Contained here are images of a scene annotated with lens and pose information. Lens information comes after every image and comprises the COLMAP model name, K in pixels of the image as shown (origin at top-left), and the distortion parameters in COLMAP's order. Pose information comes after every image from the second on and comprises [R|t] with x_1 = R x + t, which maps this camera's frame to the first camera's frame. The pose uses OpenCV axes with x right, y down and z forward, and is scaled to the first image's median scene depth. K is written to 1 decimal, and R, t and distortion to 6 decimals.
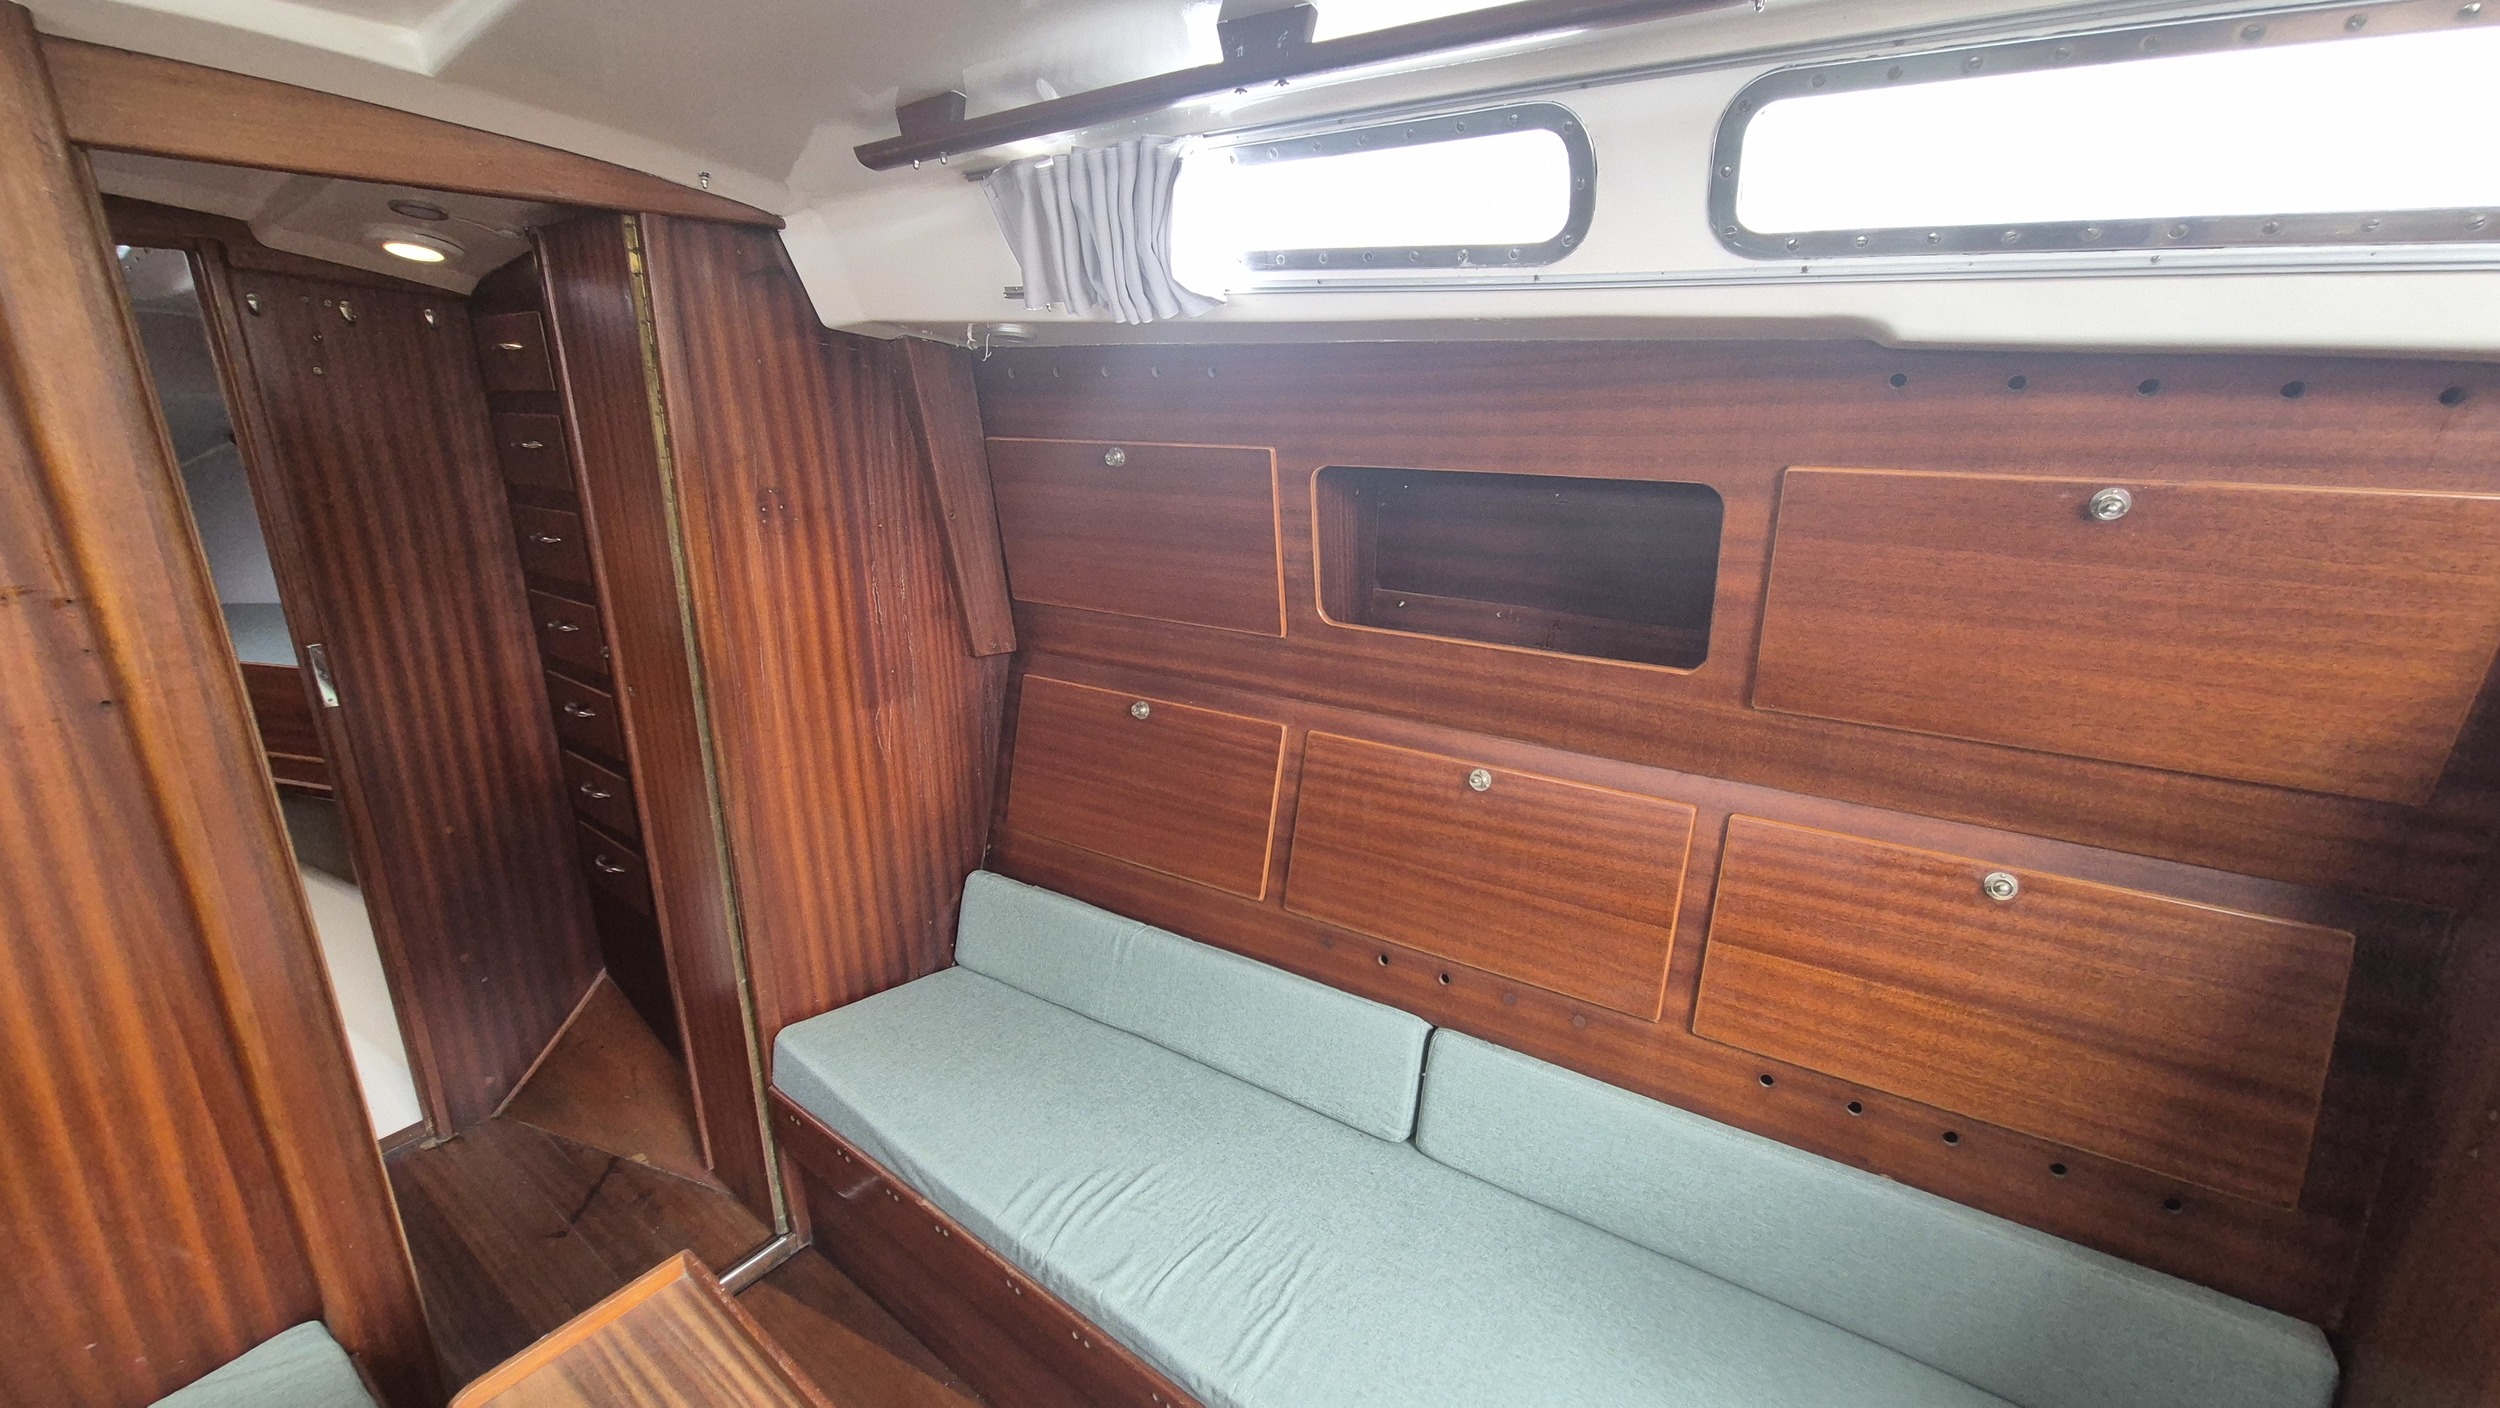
lens RADIAL K [[1015.3, 0, 1244.1], [0, 1015.3, 700.4], [0, 0, 1]] dist [-0.002389, 0.000130]
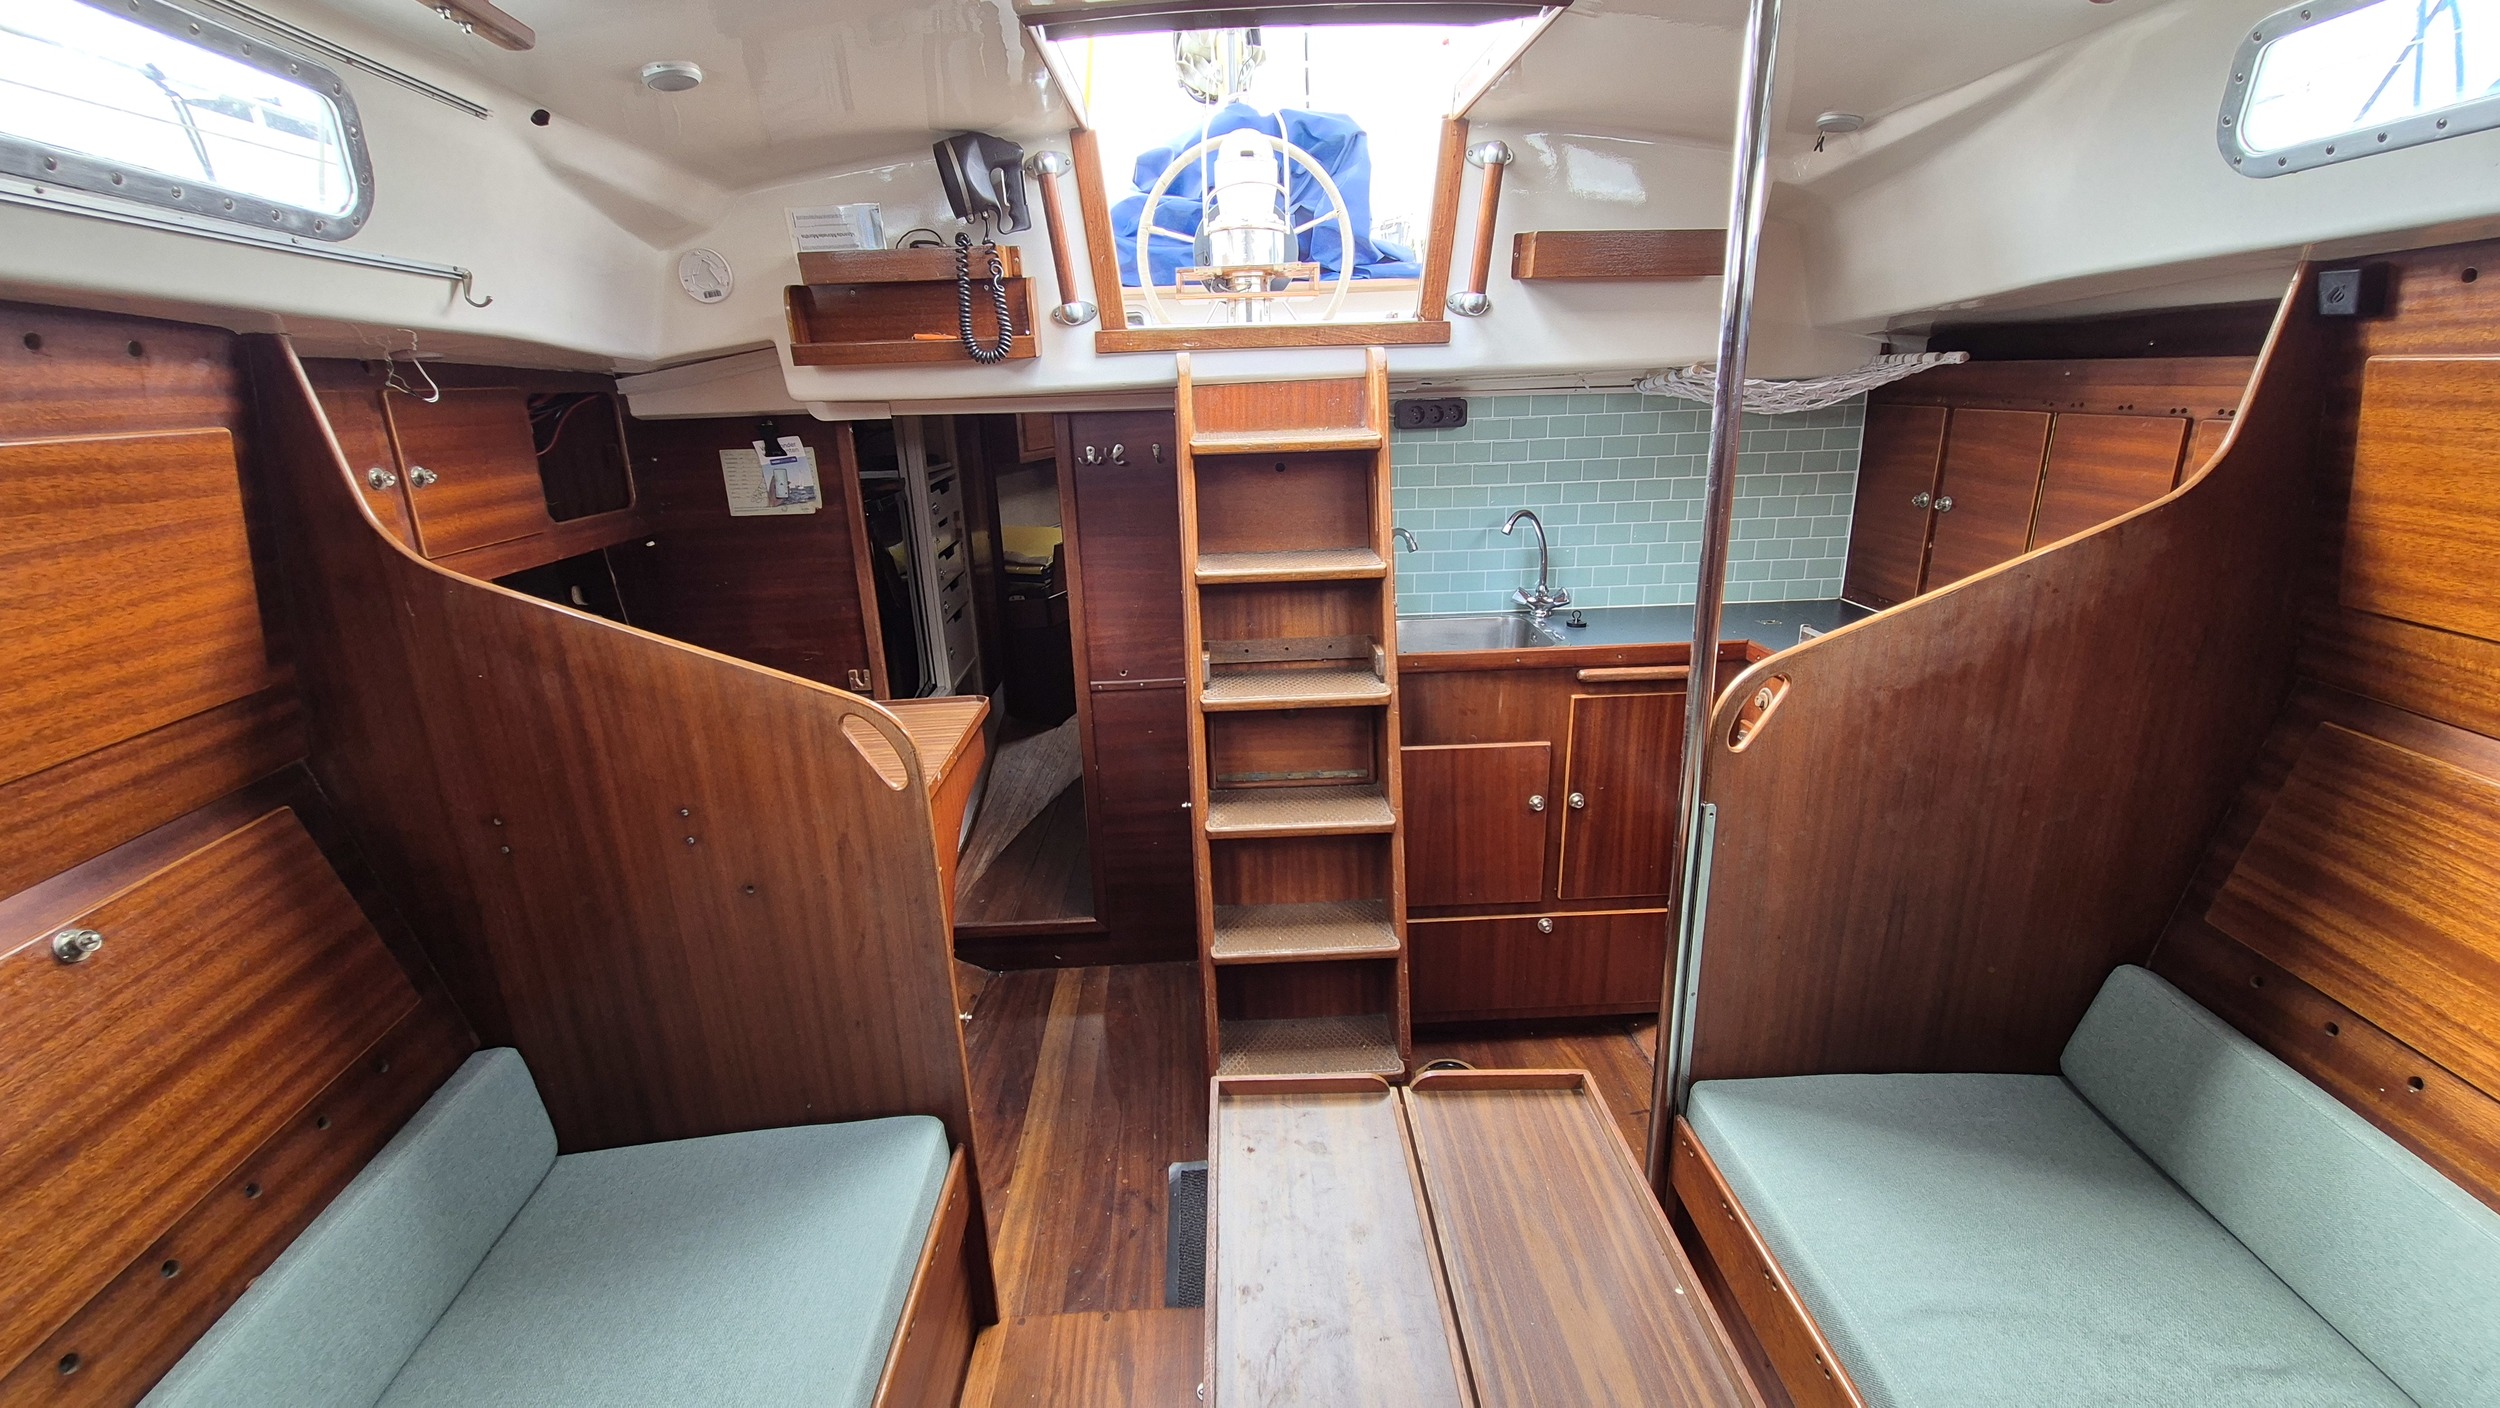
lens RADIAL K [[1020.5, 0, 1245.7], [0, 1020.5, 699.7], [0, 0, 1]] dist [0.002757, 0.000316]
pose [[-0.631610, -0.221018, 0.743115, -0.371442], [0.255226, 0.845801, 0.468488, -0.114753], [-0.732071, 0.485564, -0.477807, 0.511484]]
